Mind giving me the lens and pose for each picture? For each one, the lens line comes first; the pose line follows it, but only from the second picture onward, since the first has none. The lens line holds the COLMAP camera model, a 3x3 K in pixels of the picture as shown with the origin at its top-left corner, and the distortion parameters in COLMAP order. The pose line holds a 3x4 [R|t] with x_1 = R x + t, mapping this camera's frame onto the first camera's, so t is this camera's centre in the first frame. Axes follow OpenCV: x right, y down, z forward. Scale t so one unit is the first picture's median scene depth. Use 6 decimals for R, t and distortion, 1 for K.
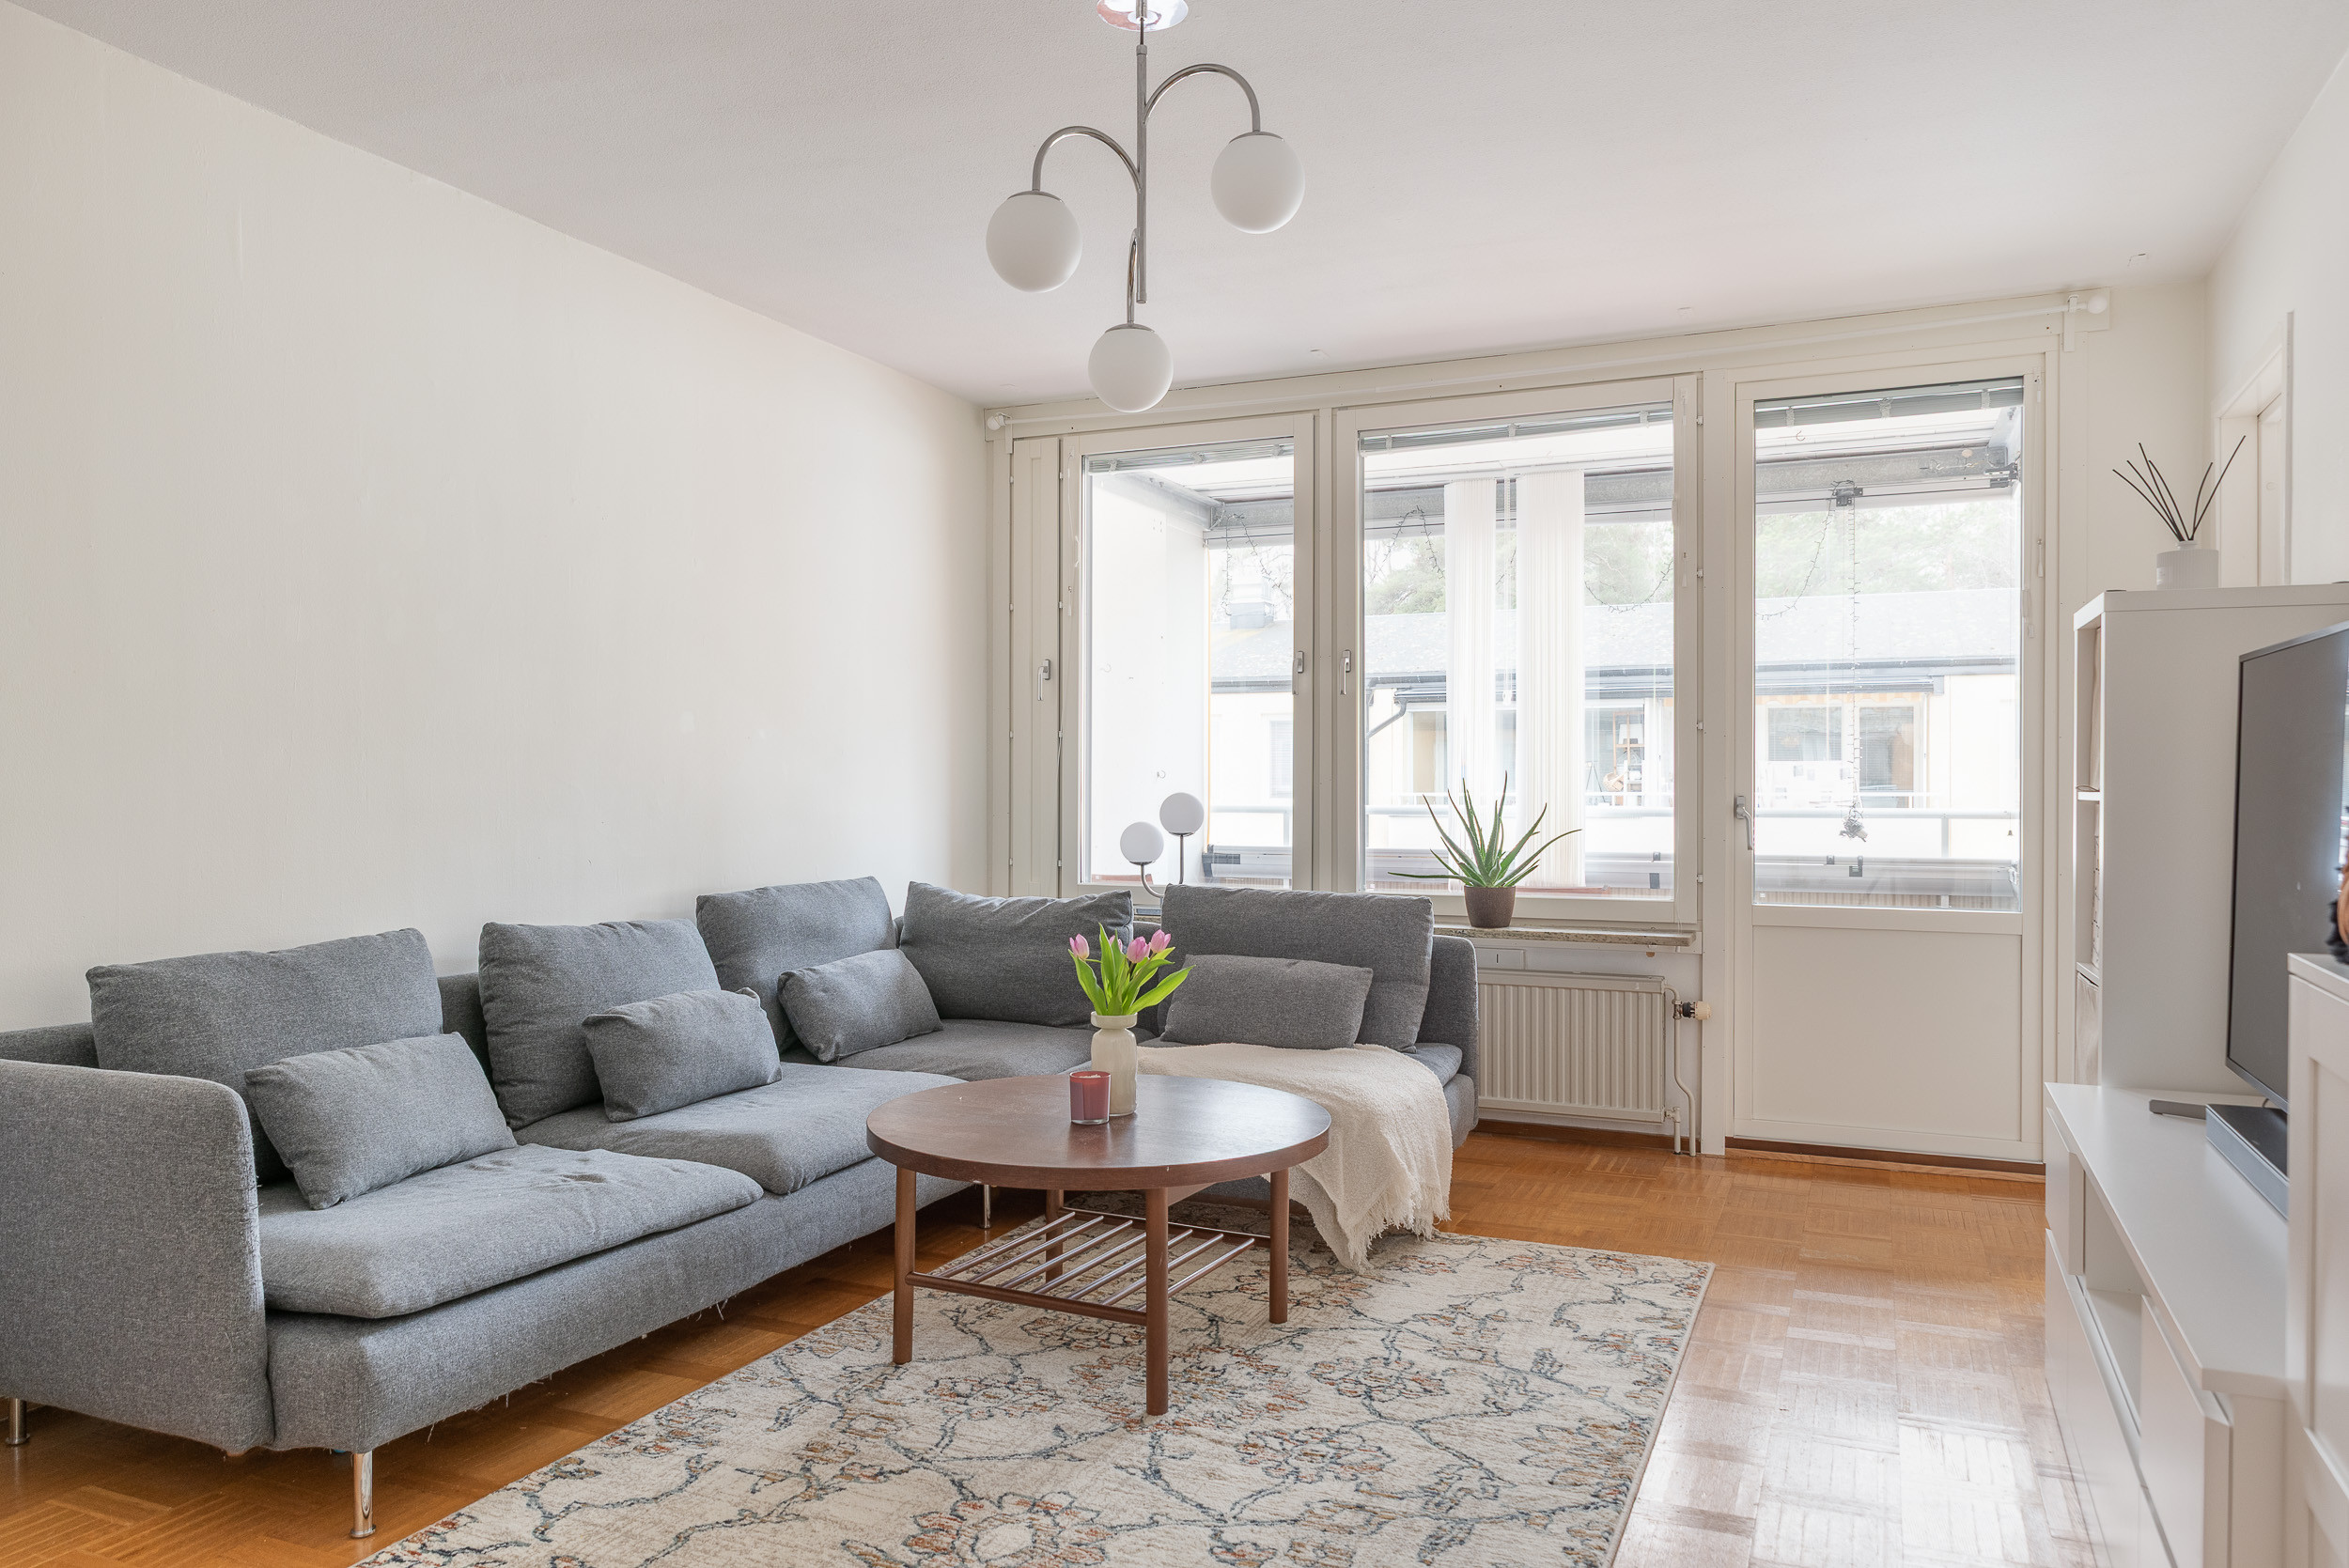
lens RADIAL K [[1620.6, 0, 1145.9], [0, 1620.6, 785.2], [0, 0, 1]] dist [0.010700, -0.002609]
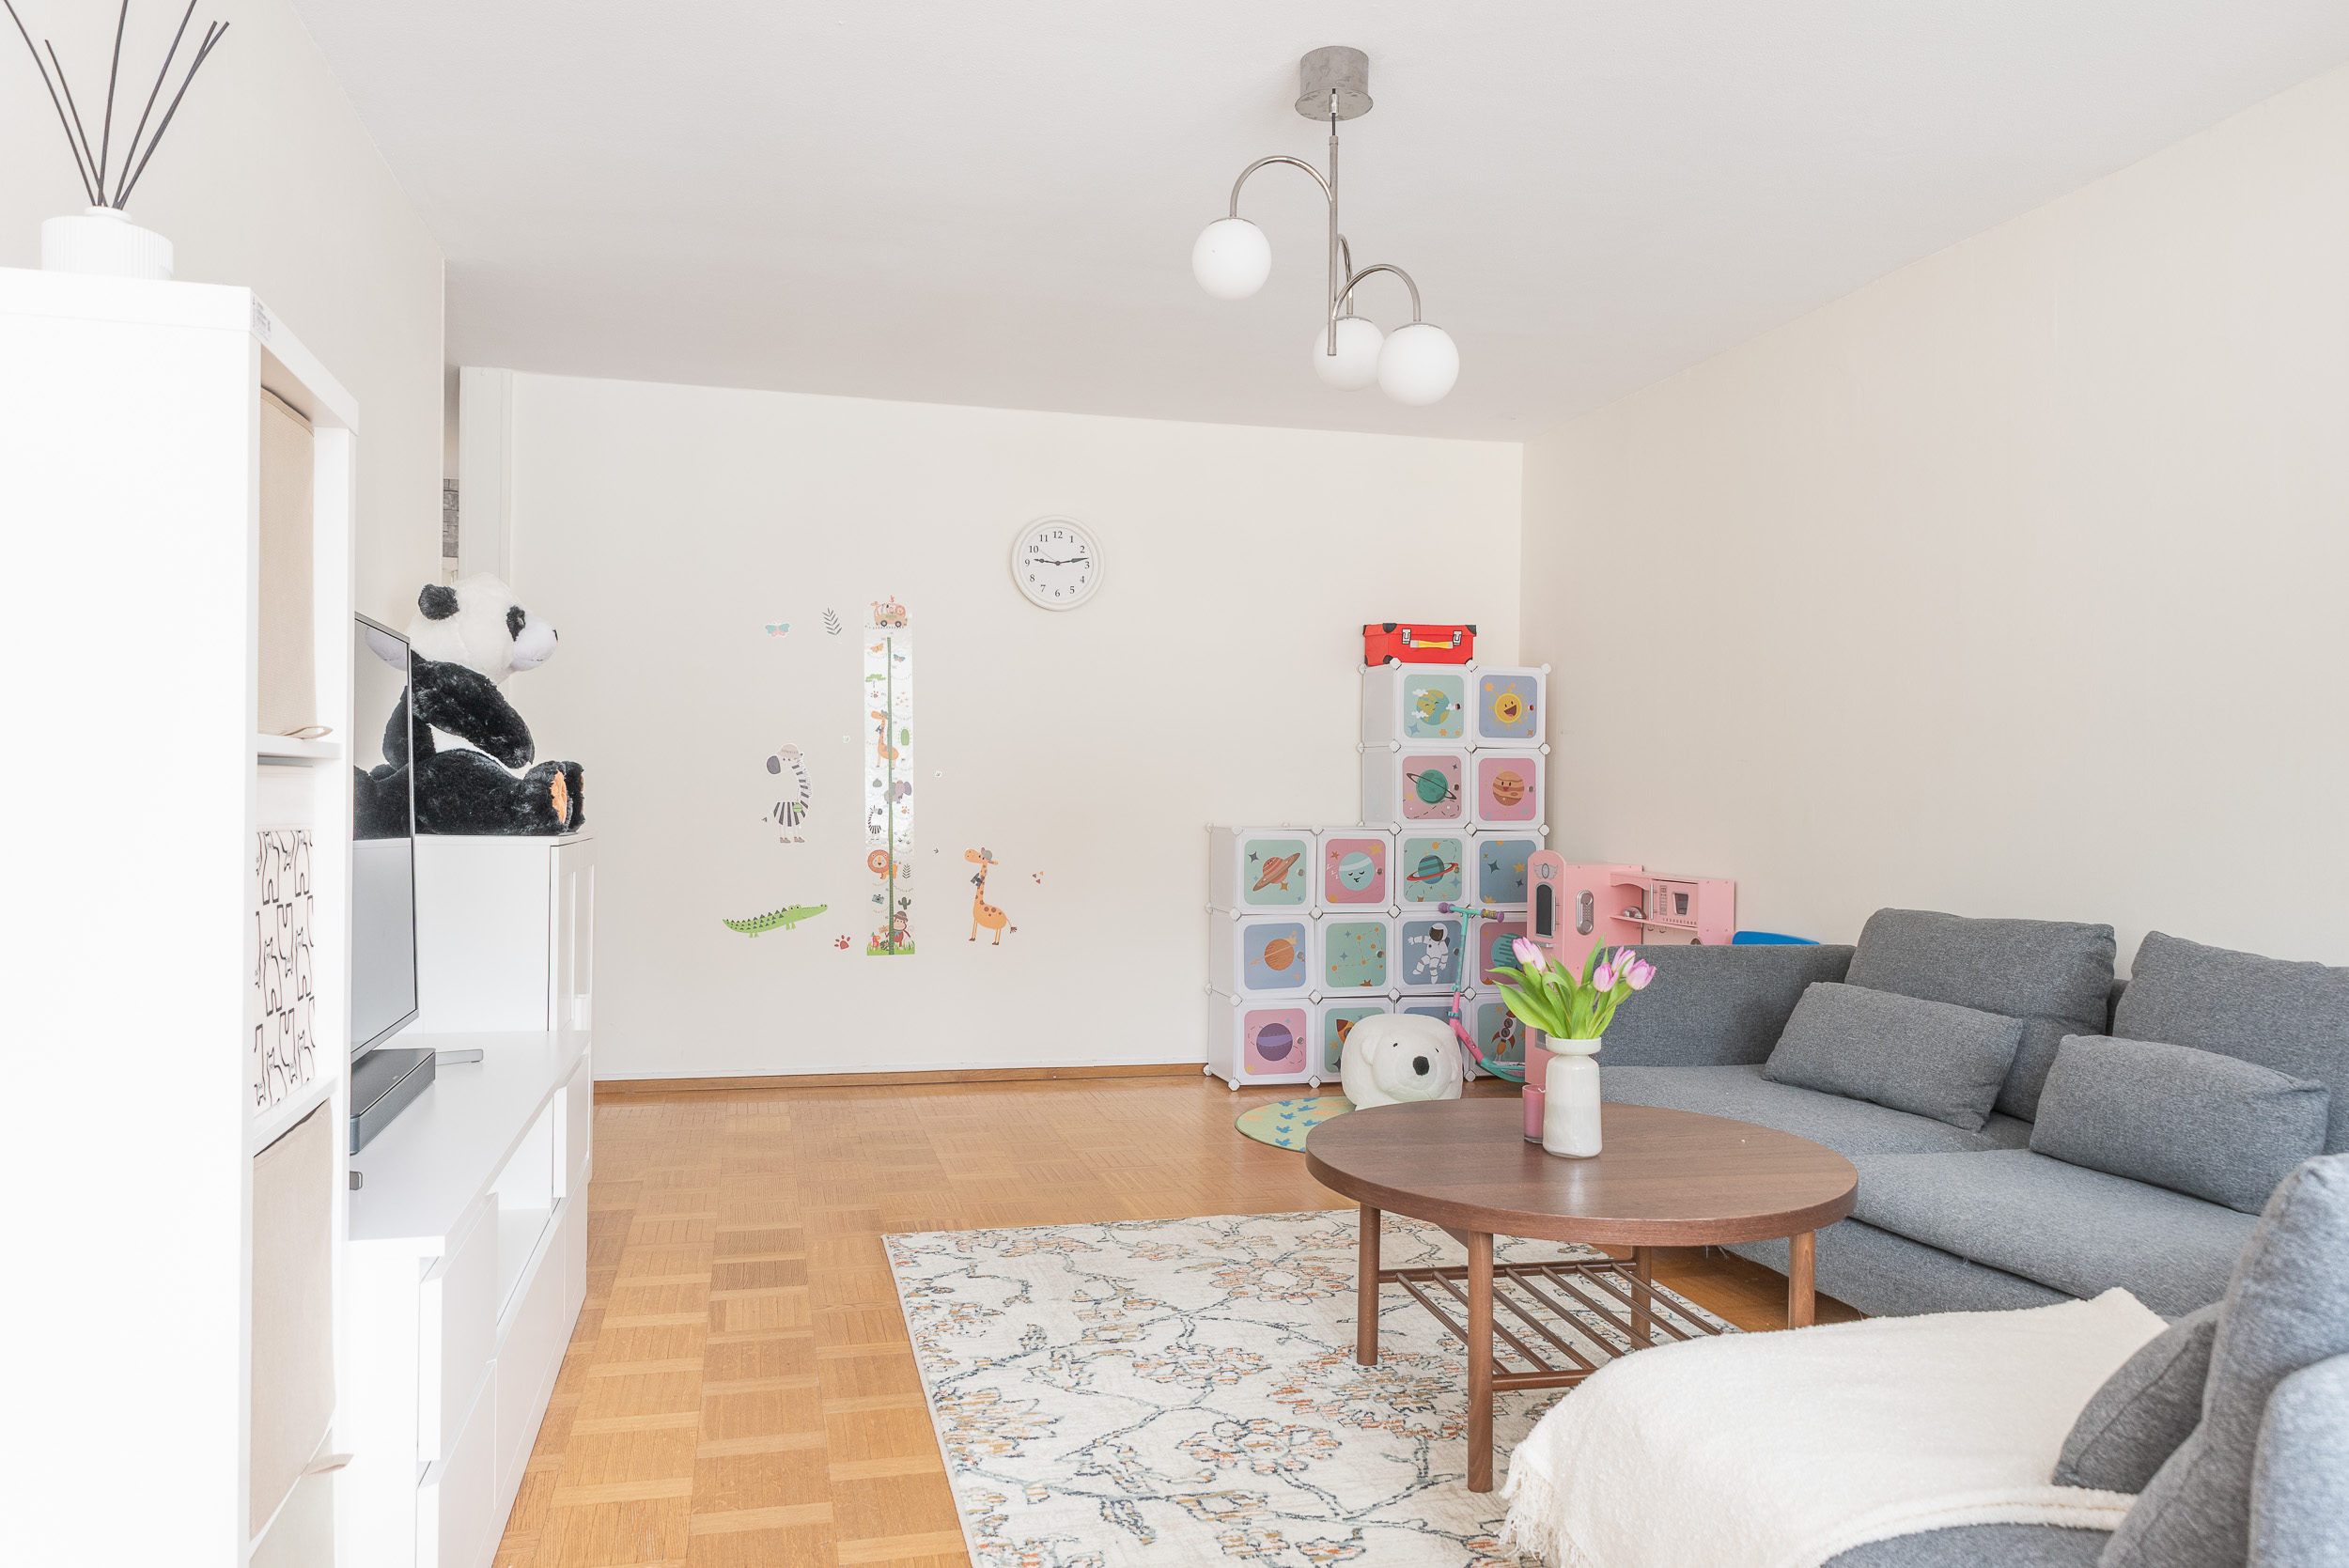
lens RADIAL K [[1623.8, 0, 1165.6], [0, 1623.8, 789.5], [0, 0, 1]] dist [0.021498, 0.005393]
pose [[-0.782783, -0.012728, -0.622164, 0.505741], [-0.012870, 0.999908, -0.004263, 0.013803], [0.622161, 0.004670, -0.782875, 1.144863]]
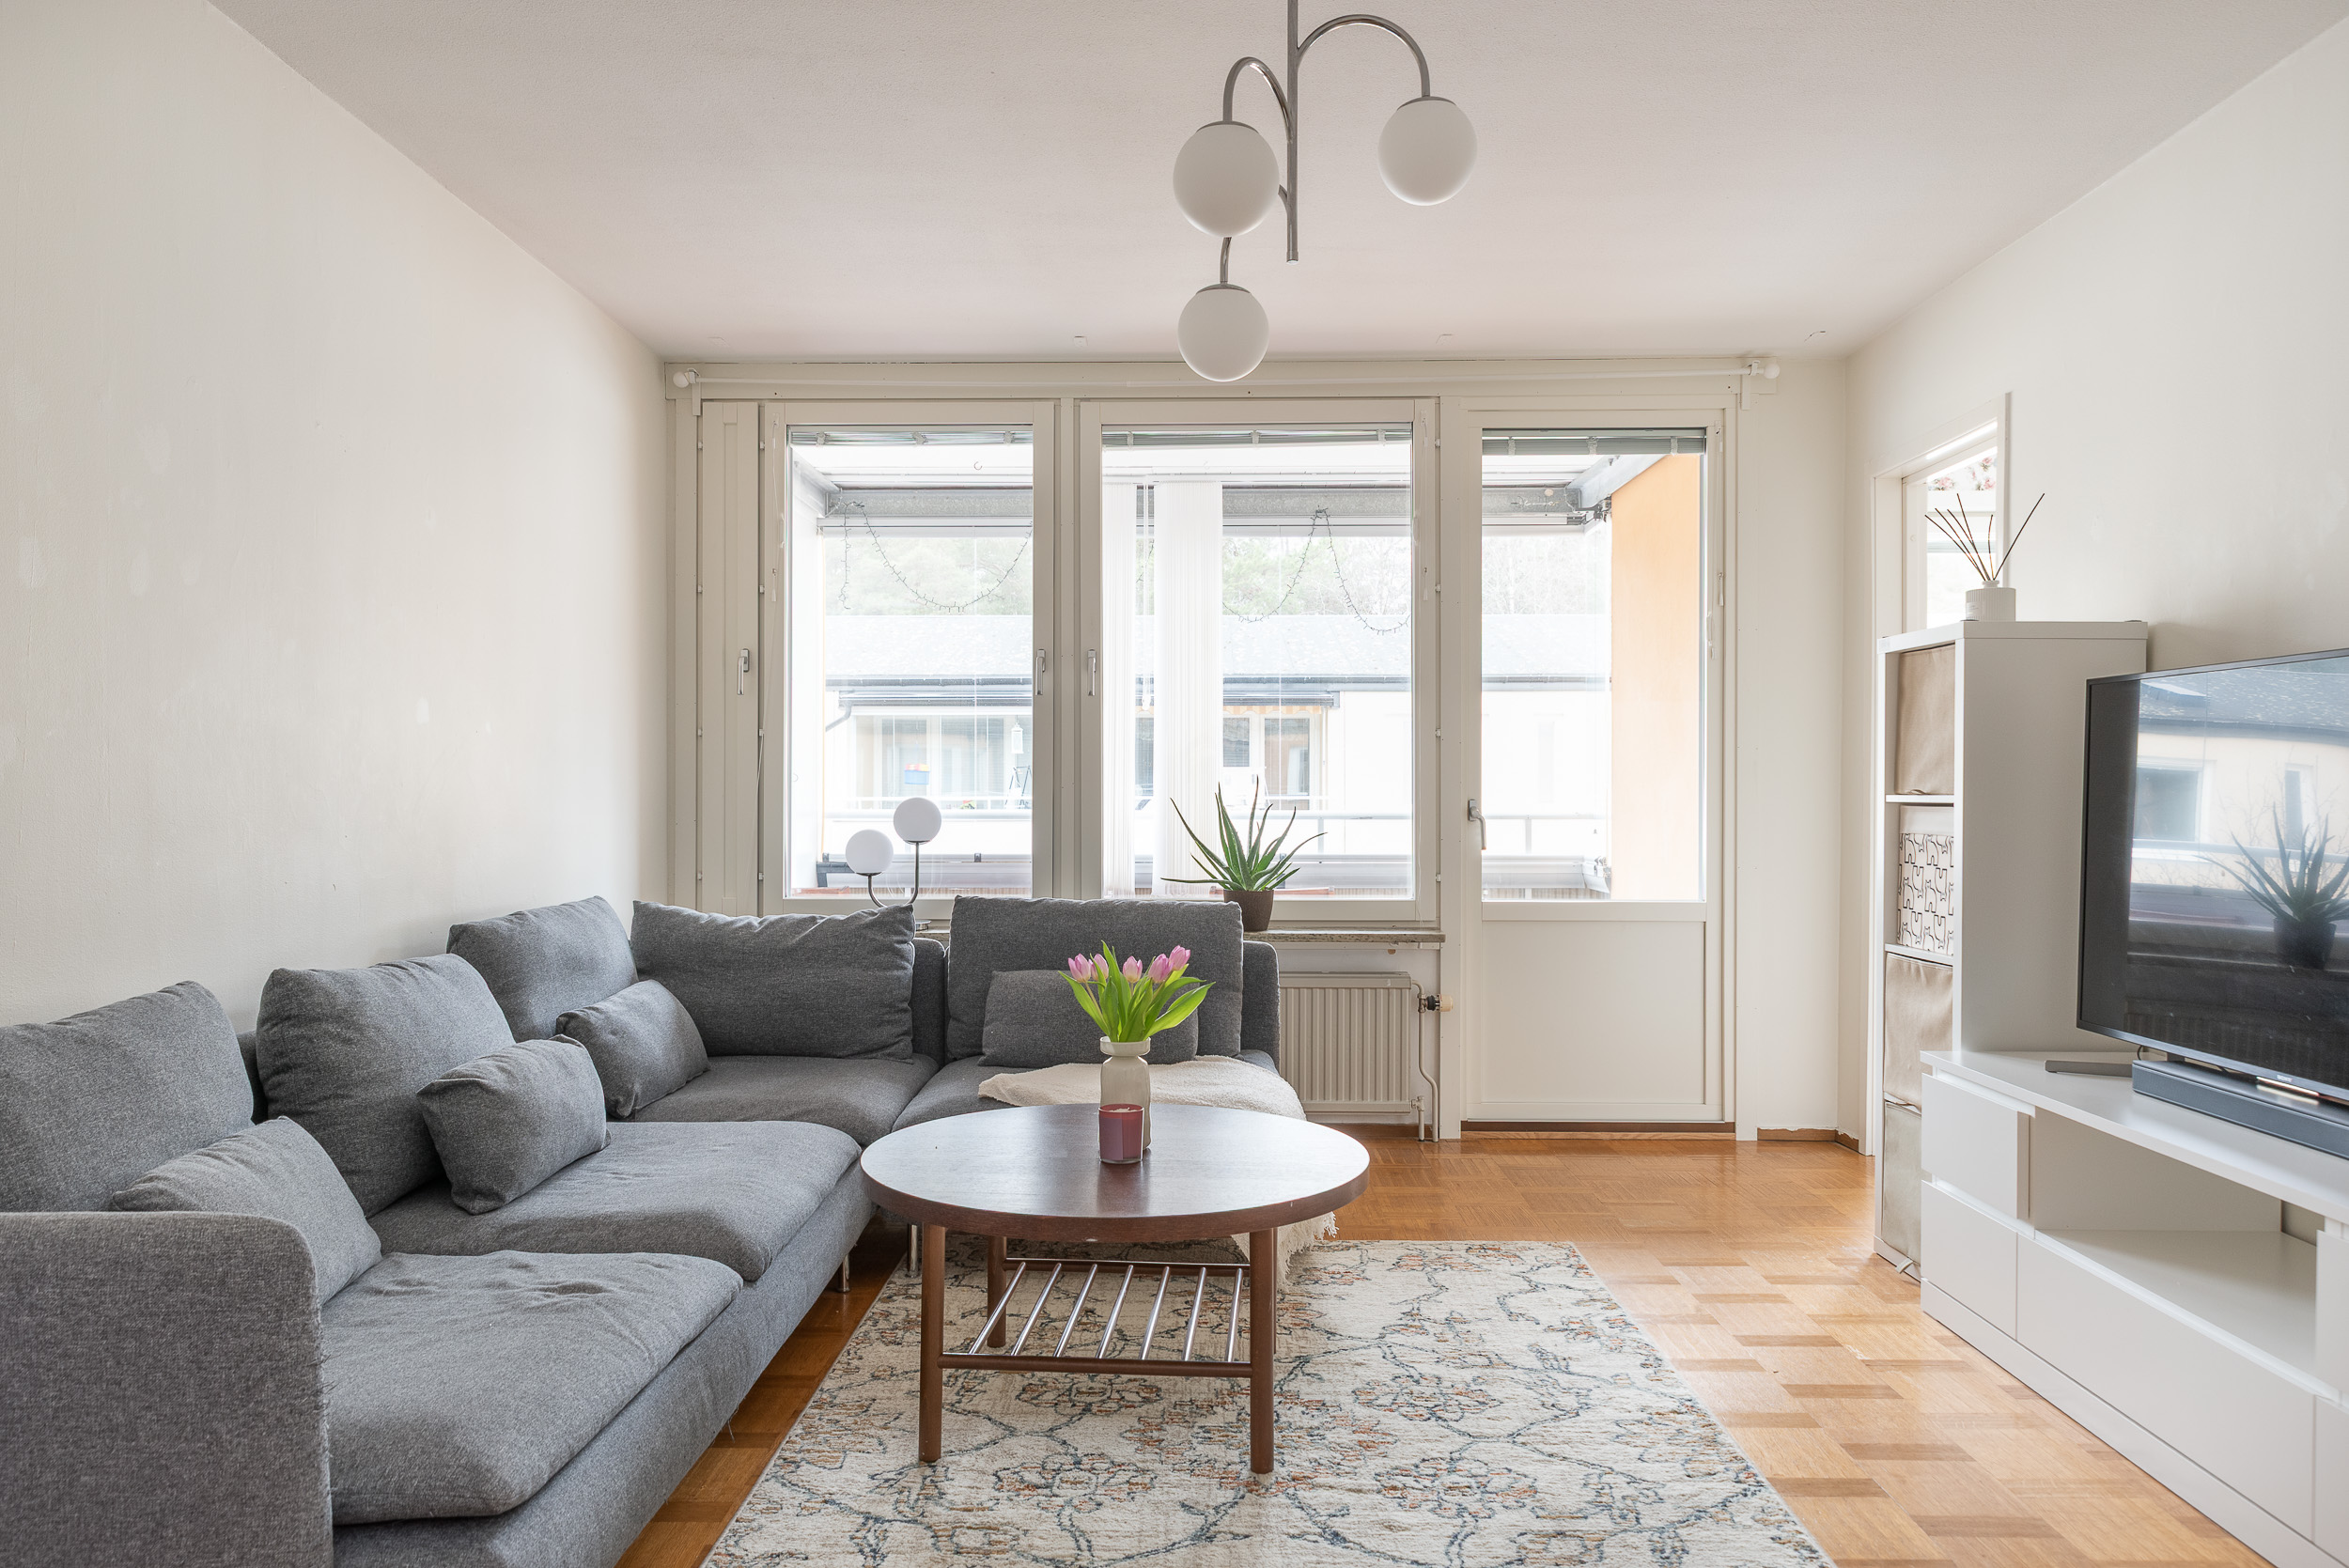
lens RADIAL K [[1620.6, 0, 1158.0], [0, 1620.6, 789.9], [0, 0, 1]] dist [0.010700, -0.002609]
pose [[0.921551, 0.000199, 0.388258, -0.266220], [-0.000217, 1.000000, 0.000002, 0.000515], [-0.388258, -0.000086, 0.921551, 0.114195]]
